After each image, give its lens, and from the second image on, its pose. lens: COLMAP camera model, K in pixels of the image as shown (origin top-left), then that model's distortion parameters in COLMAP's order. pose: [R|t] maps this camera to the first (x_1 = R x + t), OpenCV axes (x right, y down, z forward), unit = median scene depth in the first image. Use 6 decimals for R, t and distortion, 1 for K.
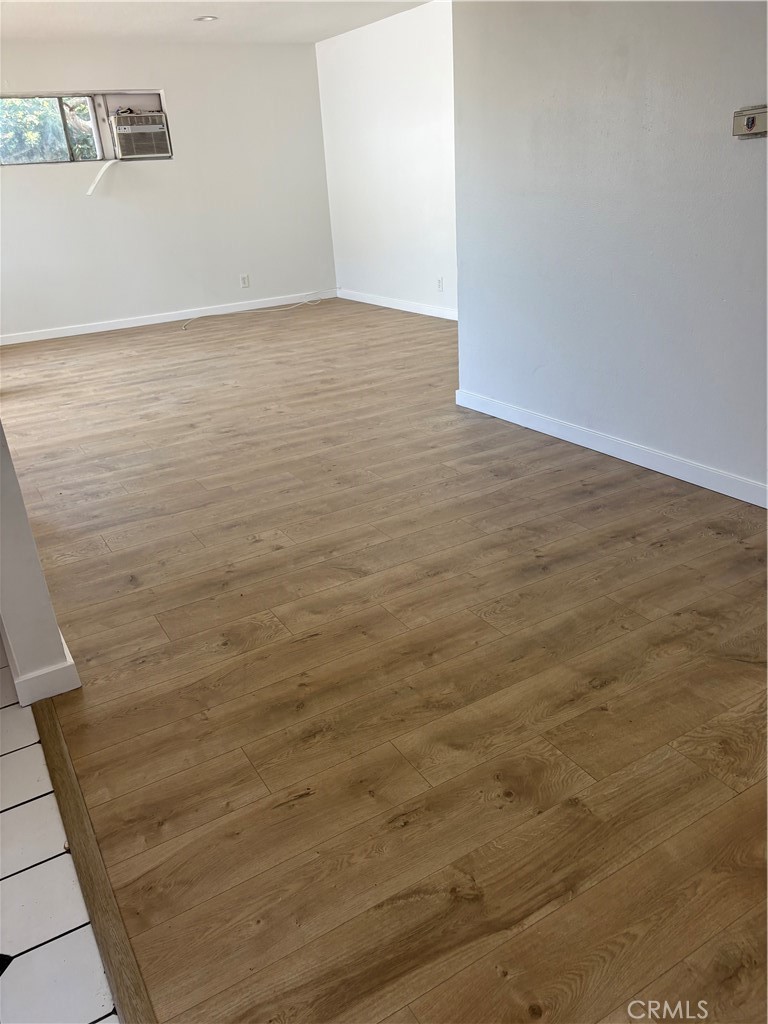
lens RADIAL K [[765.3, 0, 379.5], [0, 765.3, 511.2], [0, 0, 1]] dist [0.181929, -0.517908]
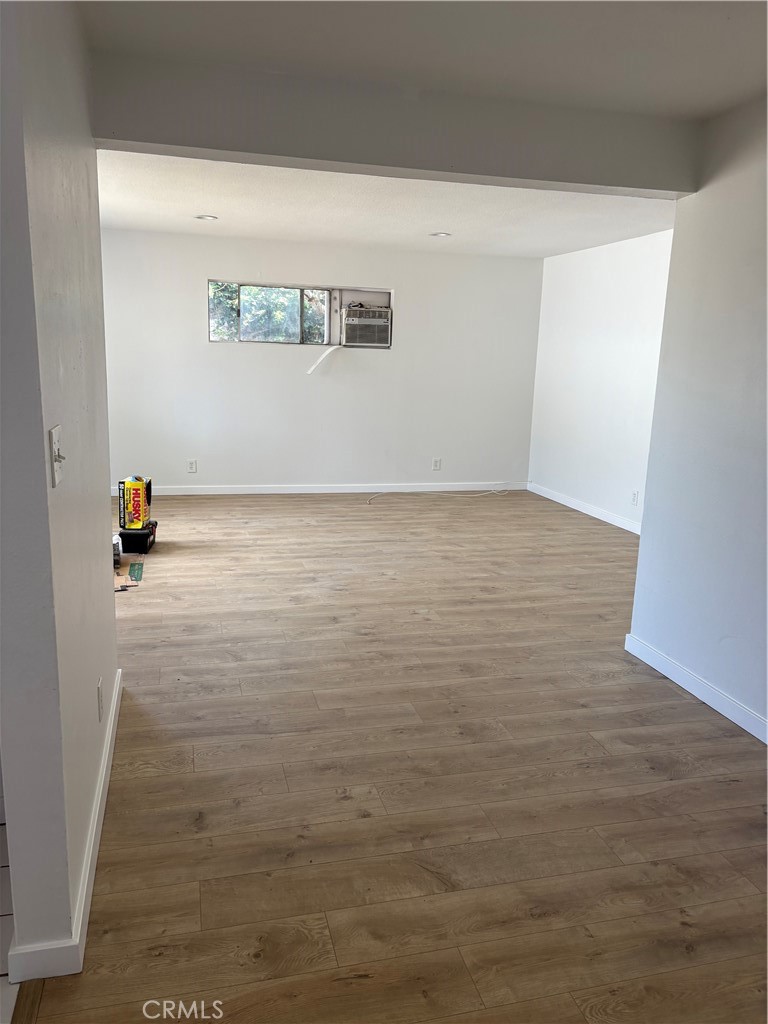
lens RADIAL K [[765.1, 0, 384.0], [0, 765.1, 512.0], [0, 0, 1]] dist [0.063769, -0.074336]
pose [[0.957609, 0.148395, -0.246911, 0.036172], [-0.194739, 0.965071, -0.175256, -0.096402], [0.212279, 0.215910, 0.953058, 0.088447]]
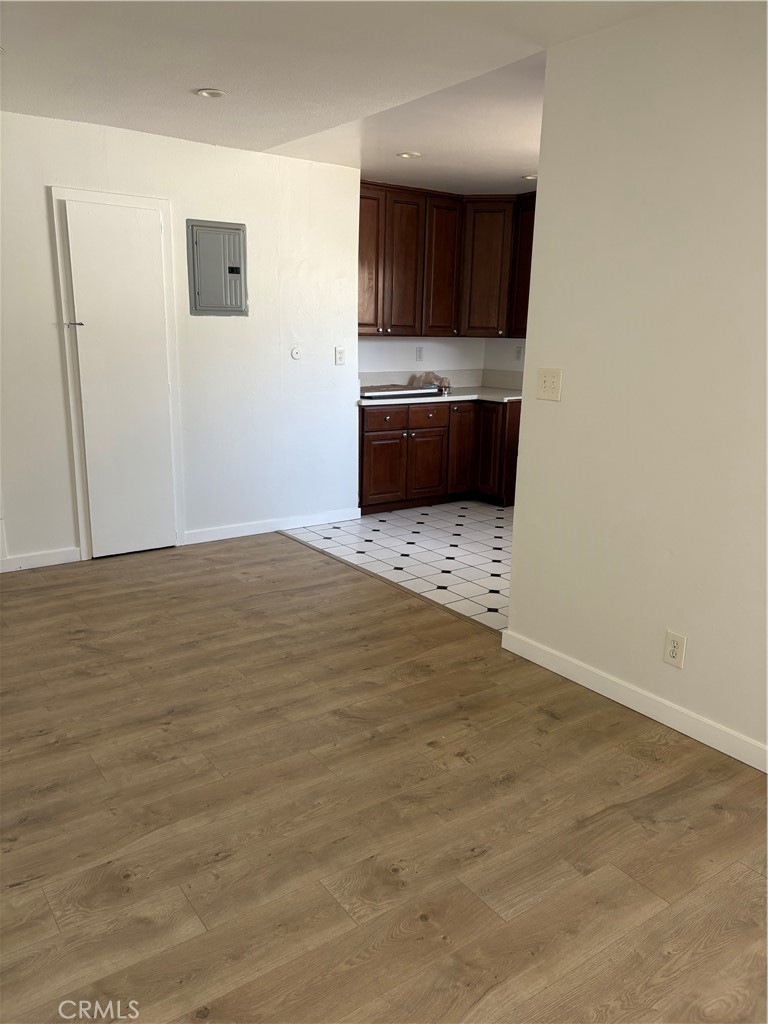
lens RADIAL K [[765.1, 0, 384.0], [0, 765.1, 512.0], [0, 0, 1]] dist [0.063769, -0.074336]
pose [[-0.994609, 0.064873, -0.080893, -0.012503], [0.002403, 0.794331, 0.607481, -0.551044], [0.103665, 0.604012, -0.790205, 1.159116]]
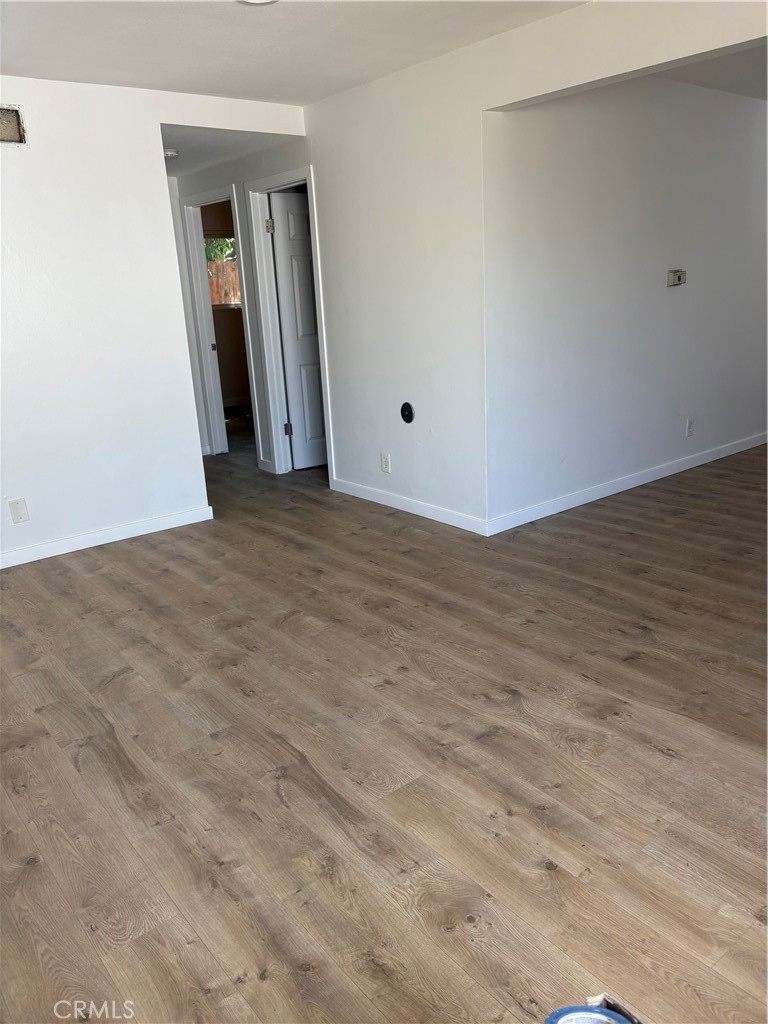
lens RADIAL K [[765.1, 0, 384.0], [0, 765.1, 512.0], [0, 0, 1]] dist [0.063769, -0.074336]
pose [[-0.138547, -0.218592, 0.965931, -0.937394], [0.448188, 0.855906, 0.257978, -0.549515], [-0.883138, 0.468661, -0.020613, 1.302547]]
